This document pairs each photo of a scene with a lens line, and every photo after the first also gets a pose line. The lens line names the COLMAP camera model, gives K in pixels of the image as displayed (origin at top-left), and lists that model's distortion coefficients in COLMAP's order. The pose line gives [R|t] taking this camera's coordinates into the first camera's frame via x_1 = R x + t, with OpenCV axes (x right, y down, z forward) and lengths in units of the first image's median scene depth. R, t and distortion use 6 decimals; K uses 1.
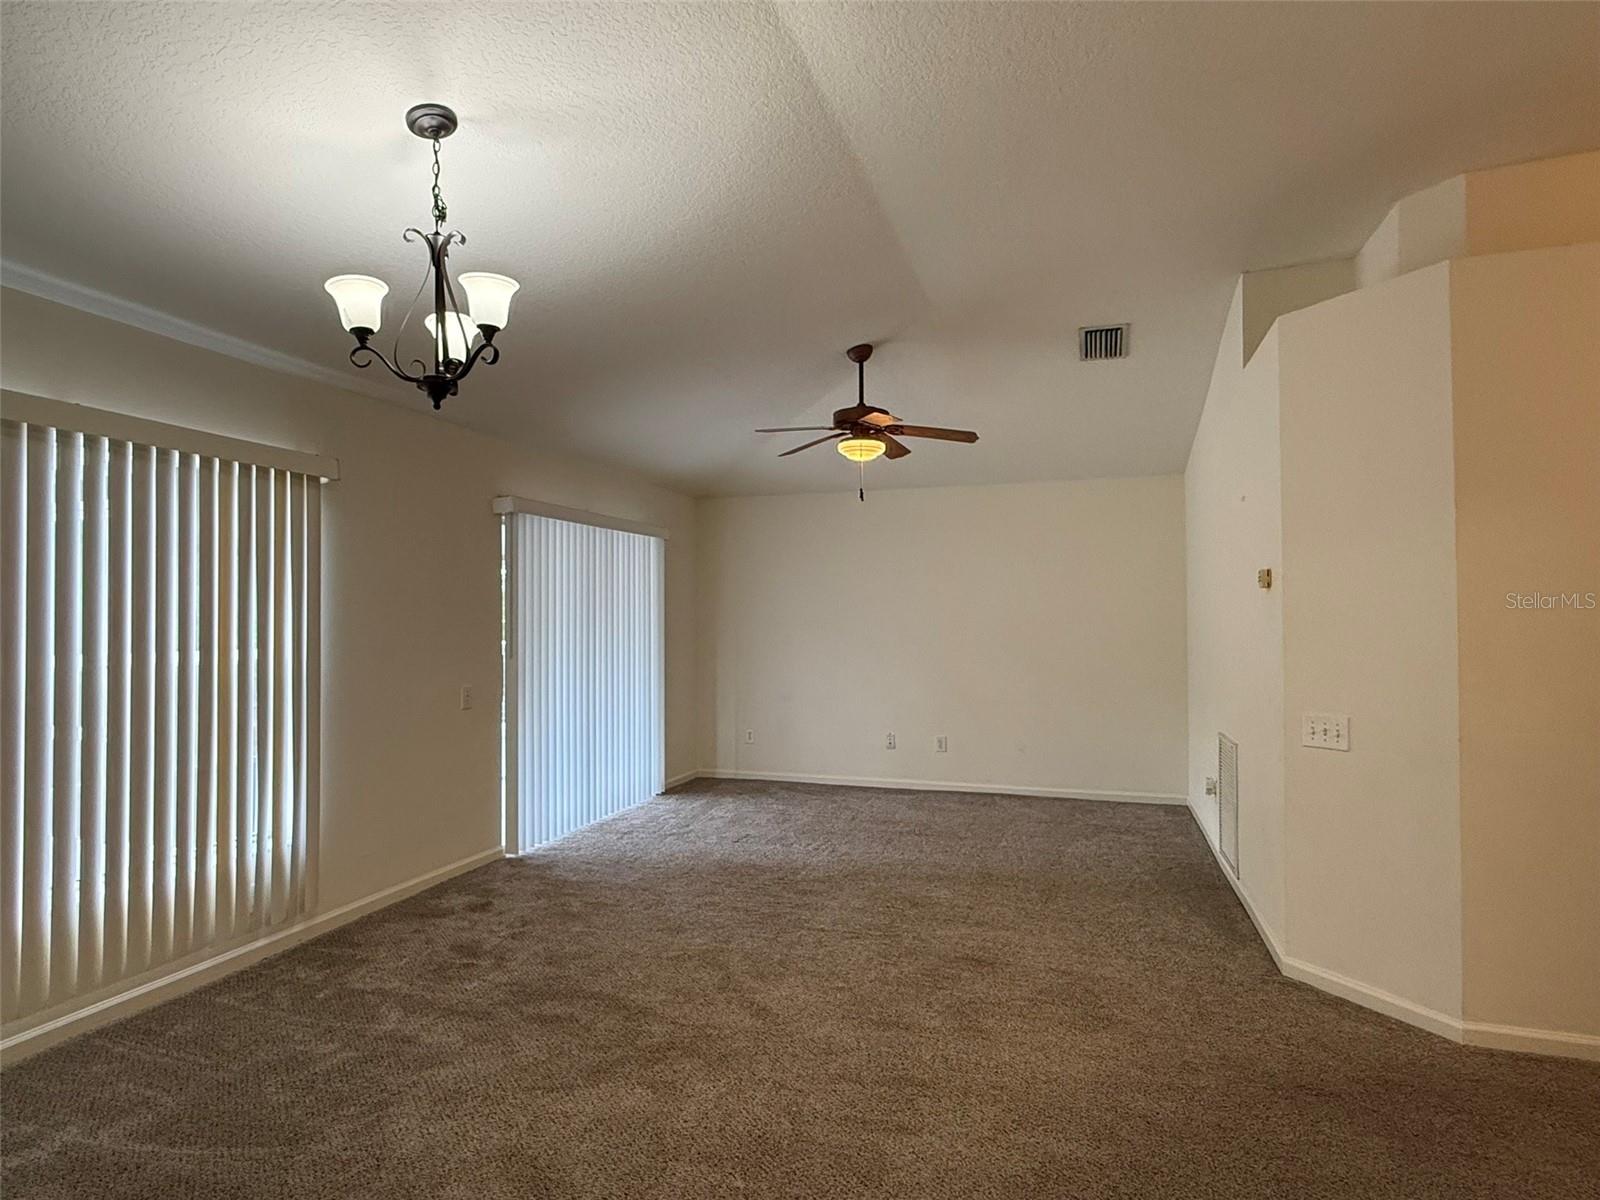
lens RADIAL K [[878.3, 0, 795.2], [0, 878.3, 597.7], [0, 0, 1]] dist [-0.004879, 0.002165]
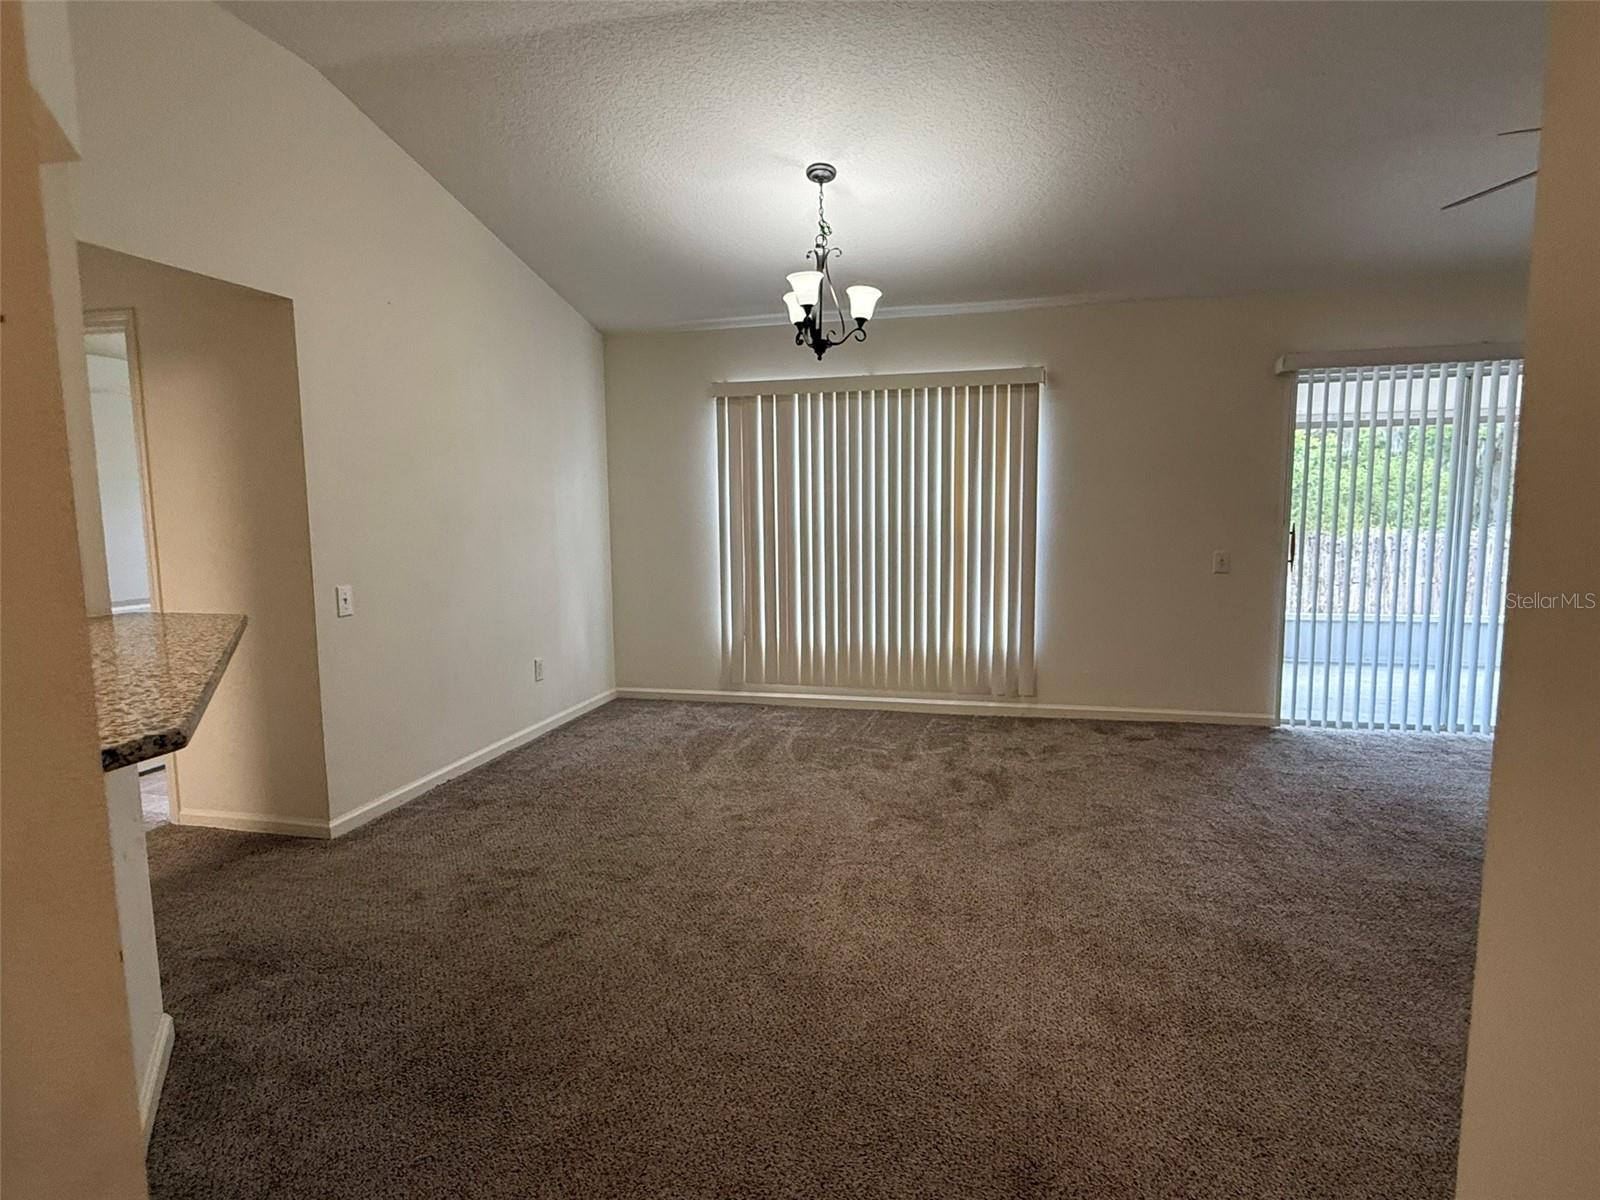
lens RADIAL K [[878.3, 0, 796.3], [0, 878.3, 611.2], [0, 0, 1]] dist [-0.004879, 0.002165]
pose [[0.051054, 0.121225, -0.991311, 0.910372], [0.039495, 0.991584, 0.123292, 0.031975], [0.997915, -0.045447, 0.045837, 0.623697]]
